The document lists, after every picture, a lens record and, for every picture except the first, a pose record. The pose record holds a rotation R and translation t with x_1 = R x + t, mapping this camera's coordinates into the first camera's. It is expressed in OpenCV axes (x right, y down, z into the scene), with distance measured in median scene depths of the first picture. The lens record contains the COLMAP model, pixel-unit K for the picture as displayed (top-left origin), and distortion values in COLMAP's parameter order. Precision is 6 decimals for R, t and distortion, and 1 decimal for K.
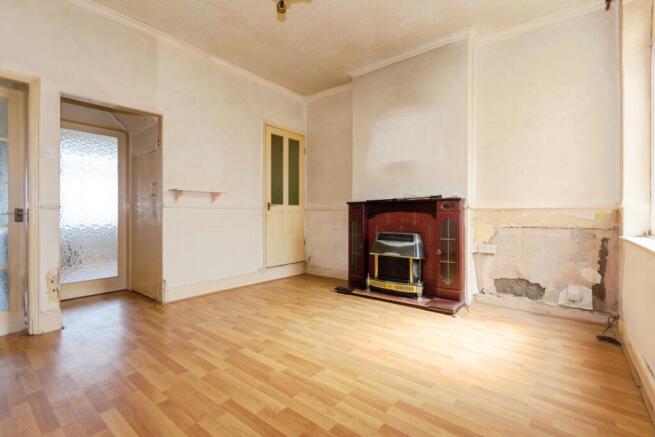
lens RADIAL K [[297.3, 0, 329.3], [0, 297.3, 215.0], [0, 0, 1]] dist [0.000277, 0.000252]
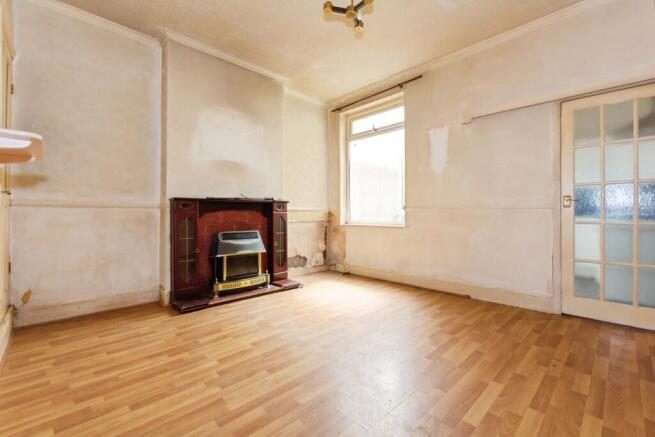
lens RADIAL K [[292.8, 0, 330.4], [0, 292.8, 211.0], [0, 0, 1]] dist [0.000808, 0.000219]
pose [[0.111840, 0.014464, 0.993621, -0.802571], [0.002607, 0.999886, -0.014848, 0.005927], [-0.993723, 0.004251, 0.111790, 0.621529]]
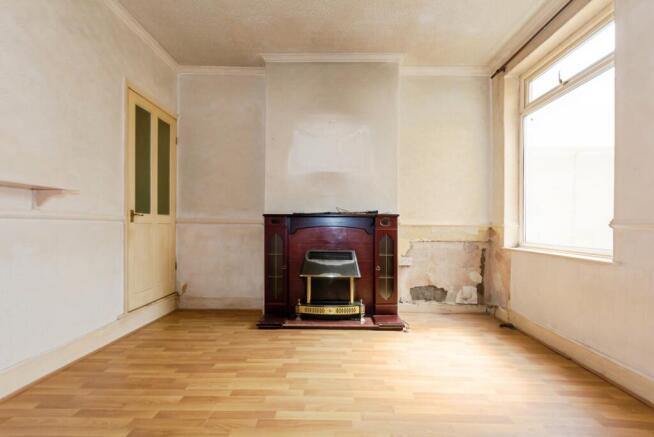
lens RADIAL K [[289.8, 0, 327.6], [0, 289.8, 224.4], [0, 0, 1]] dist [-0.001807, 0.000103]
pose [[0.786696, 0.008786, 0.617278, -0.353905], [-0.008681, 0.999957, -0.003169, -0.016847], [-0.617280, -0.002866, 0.786739, 0.336239]]
